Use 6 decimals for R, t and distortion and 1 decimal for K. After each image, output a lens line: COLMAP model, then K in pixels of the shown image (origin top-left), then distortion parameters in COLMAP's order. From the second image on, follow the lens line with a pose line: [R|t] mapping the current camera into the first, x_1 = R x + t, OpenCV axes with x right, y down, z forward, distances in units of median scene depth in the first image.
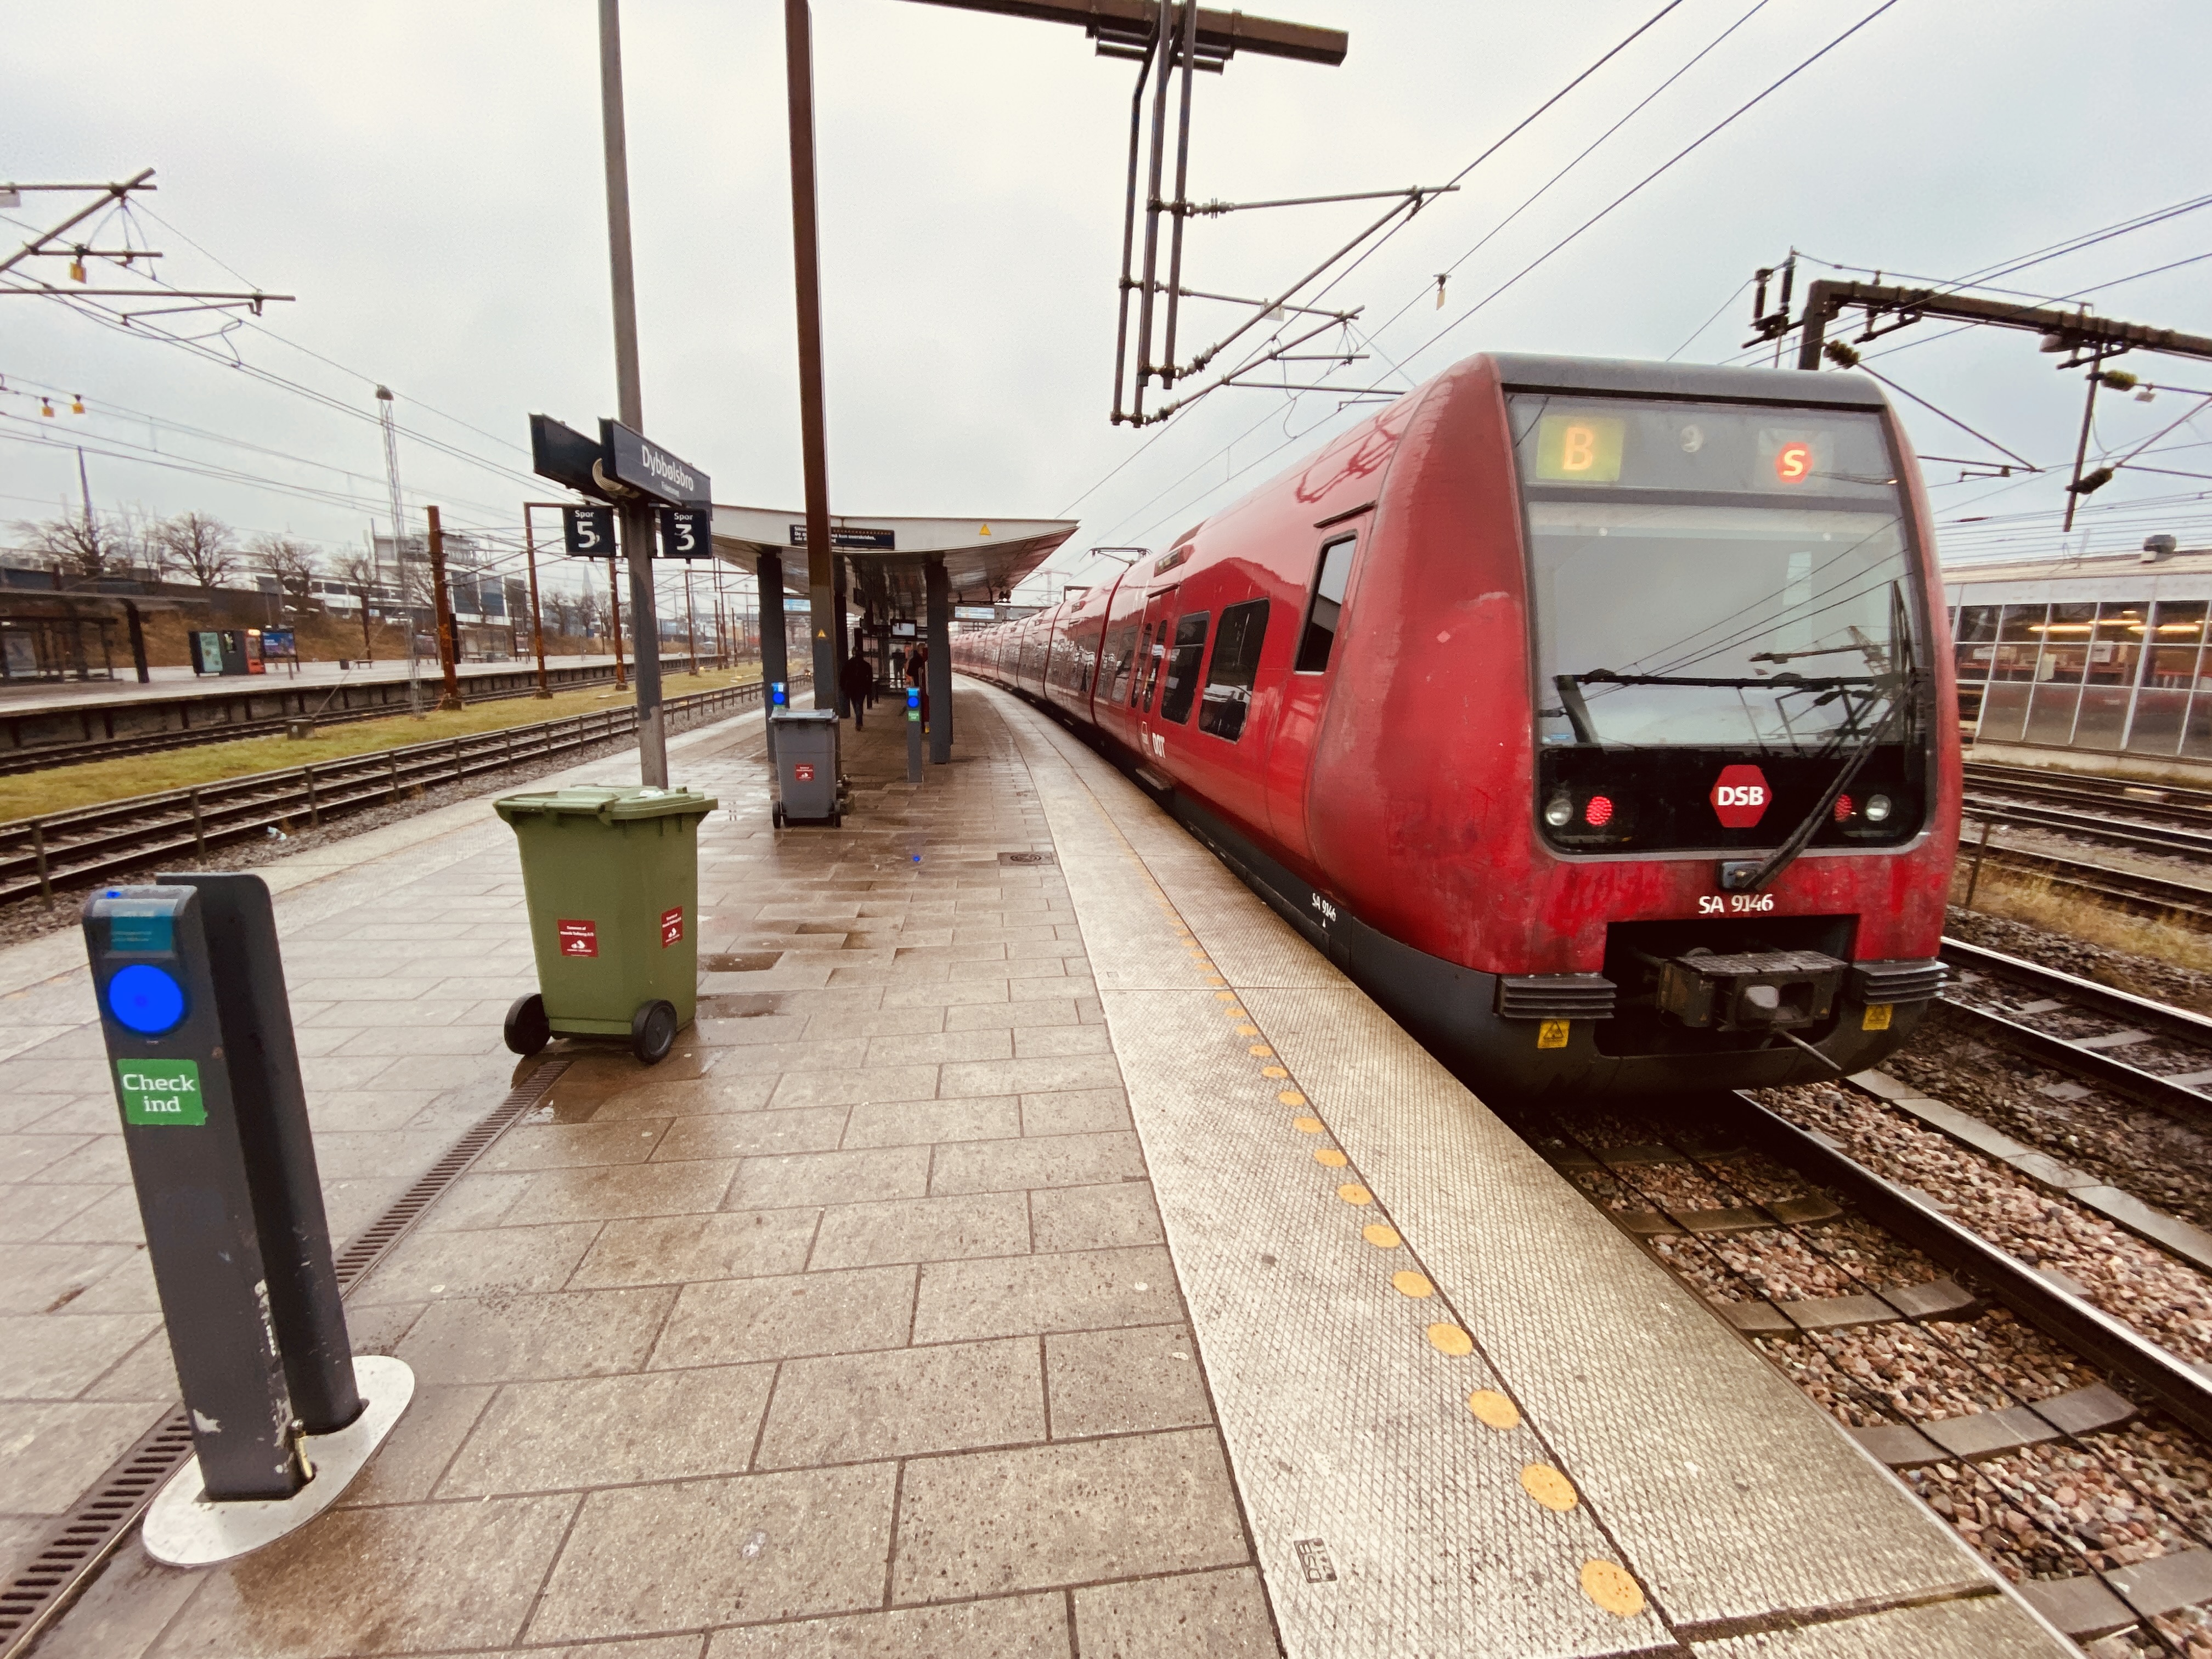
lens RADIAL K [[884.2, 0, 1104.8], [0, 884.2, 841.3], [0, 0, 1]] dist [0.010437, -0.016557]
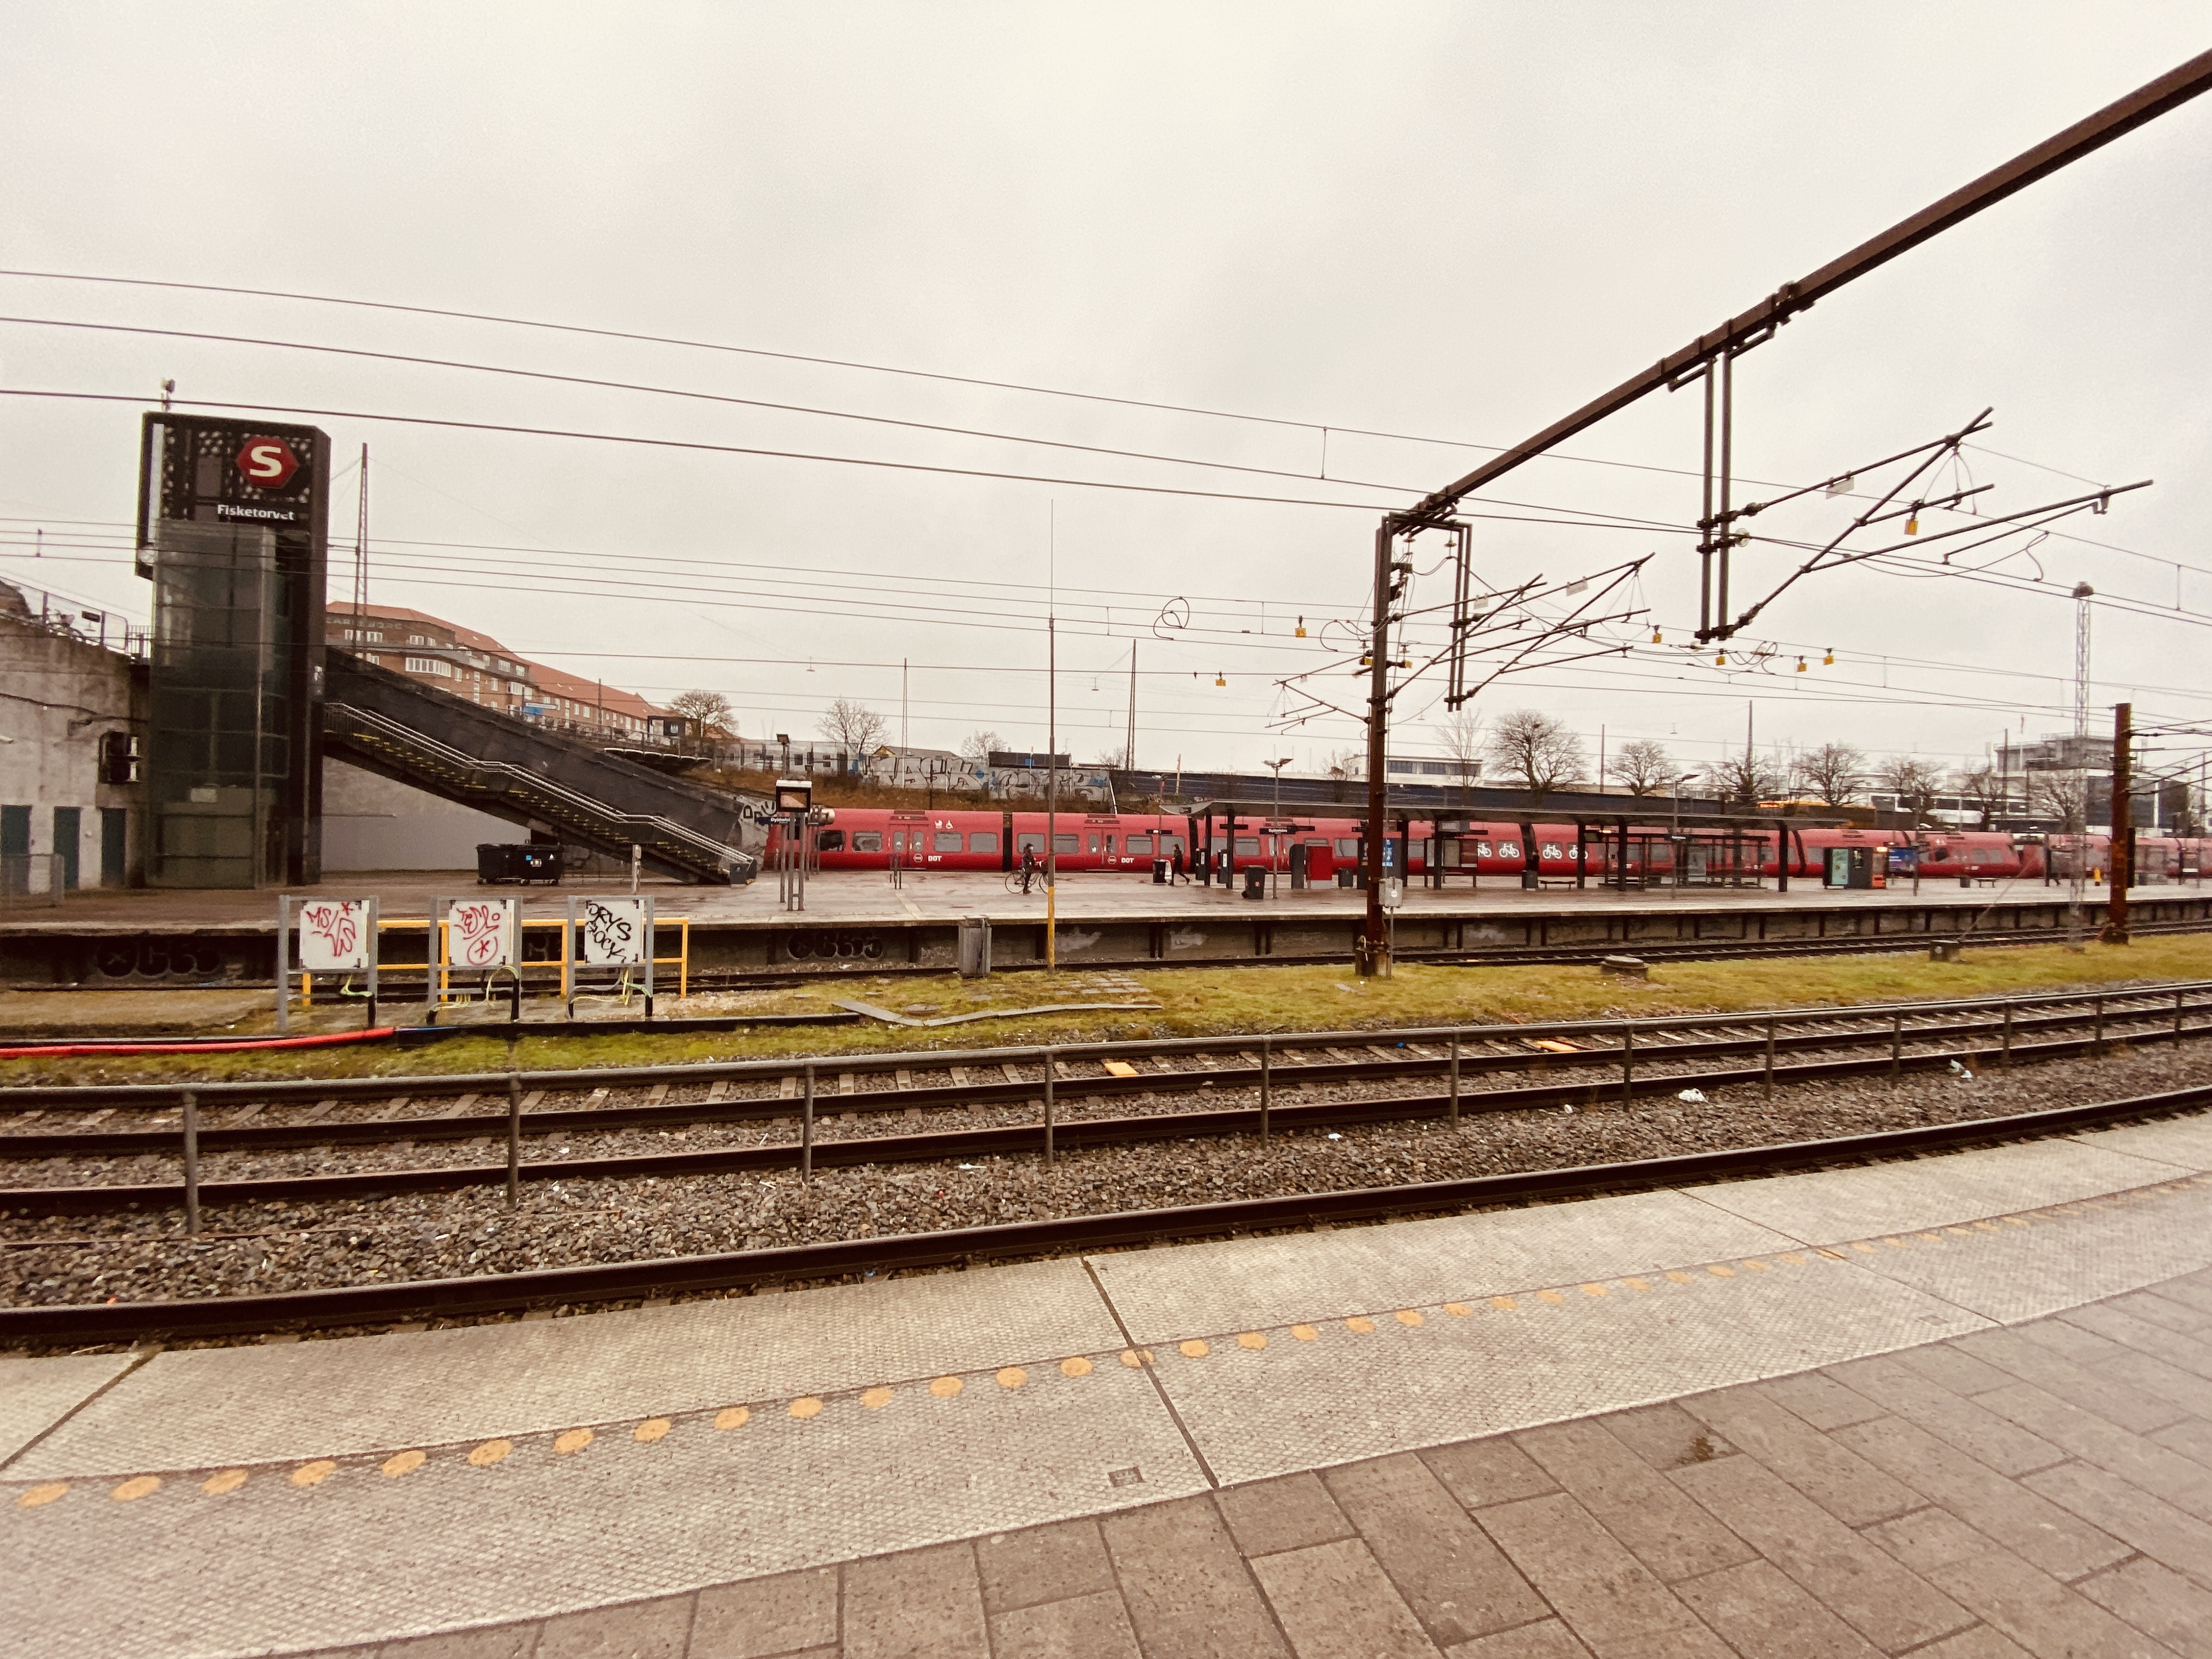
lens RADIAL K [[883.3, 0, 1105.1], [0, 883.3, 842.5], [0, 0, 1]] dist [0.011874, -0.017370]
pose [[0.117720, -0.014923, -0.992935, -0.226504], [-0.219321, 0.974806, -0.040652, -0.010564], [0.968525, 0.222557, 0.111481, -0.023593]]
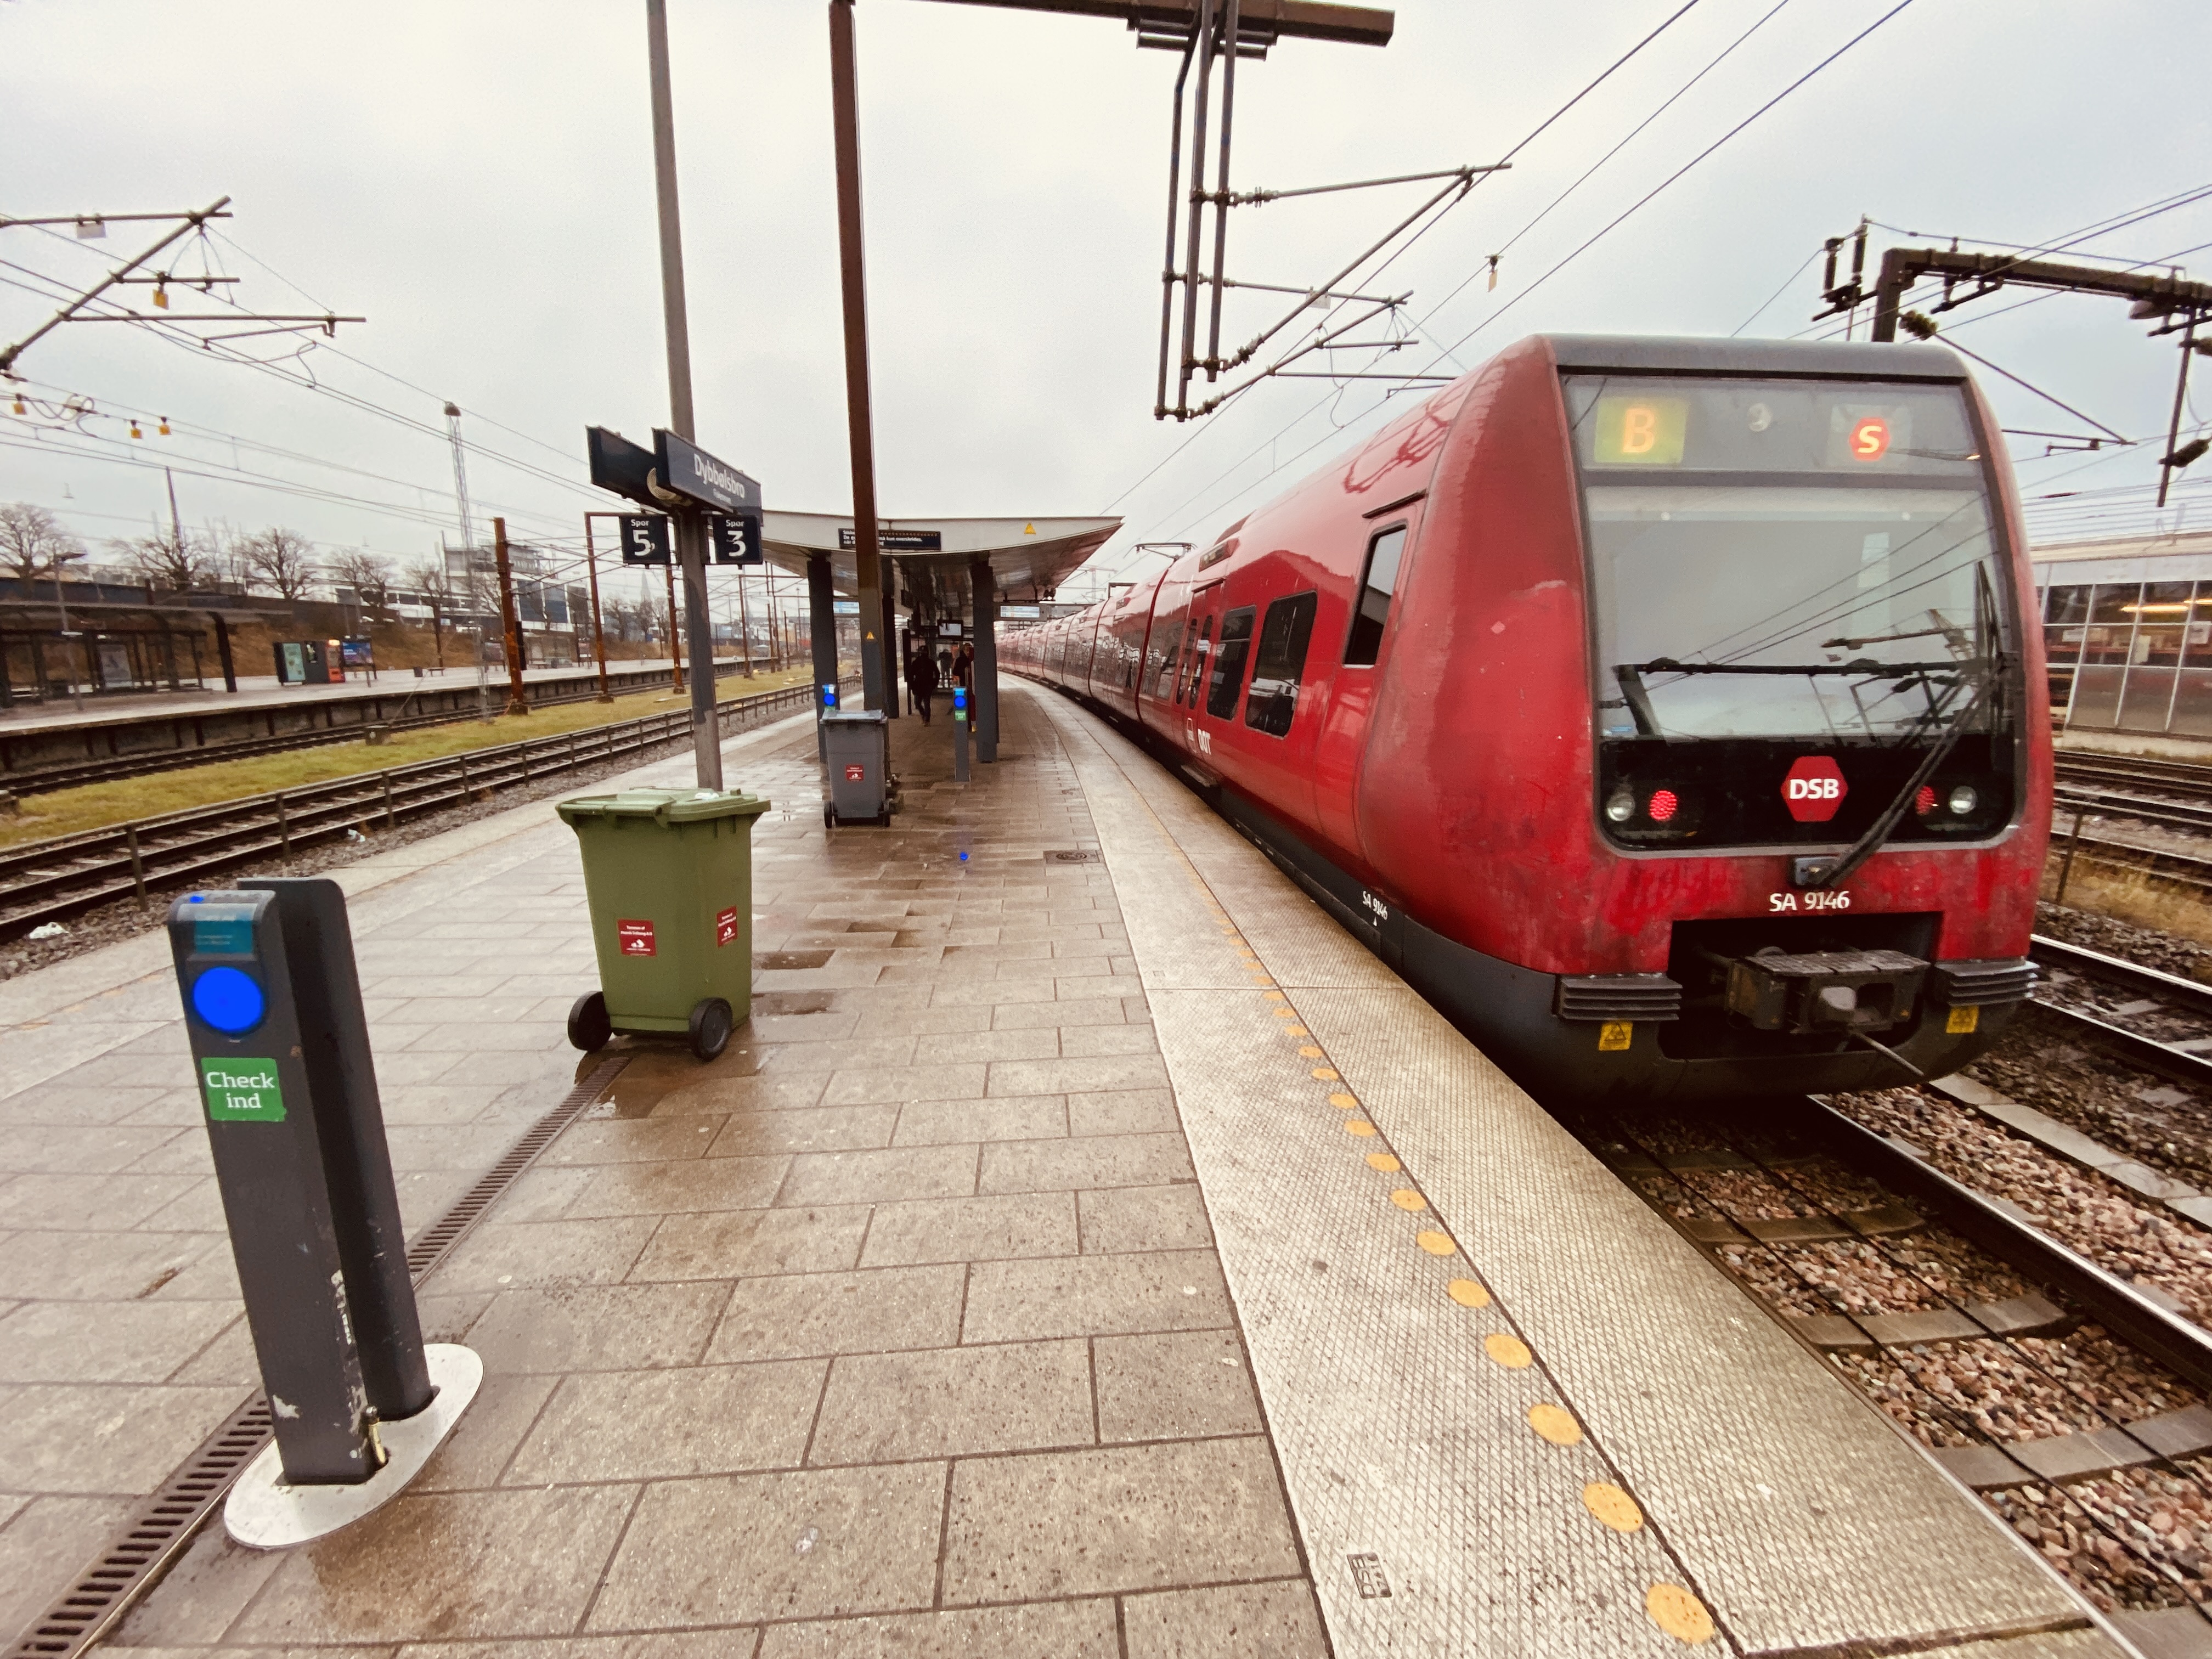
lens RADIAL K [[883.3, 0, 1105.1], [0, 883.3, 842.5], [0, 0, 1]] dist [0.011874, -0.017370]
pose [[0.998637, -0.005560, -0.051904, 0.000186], [0.005831, 0.999970, 0.005089, -0.001371], [0.051874, -0.005384, 0.998639, 0.002548]]
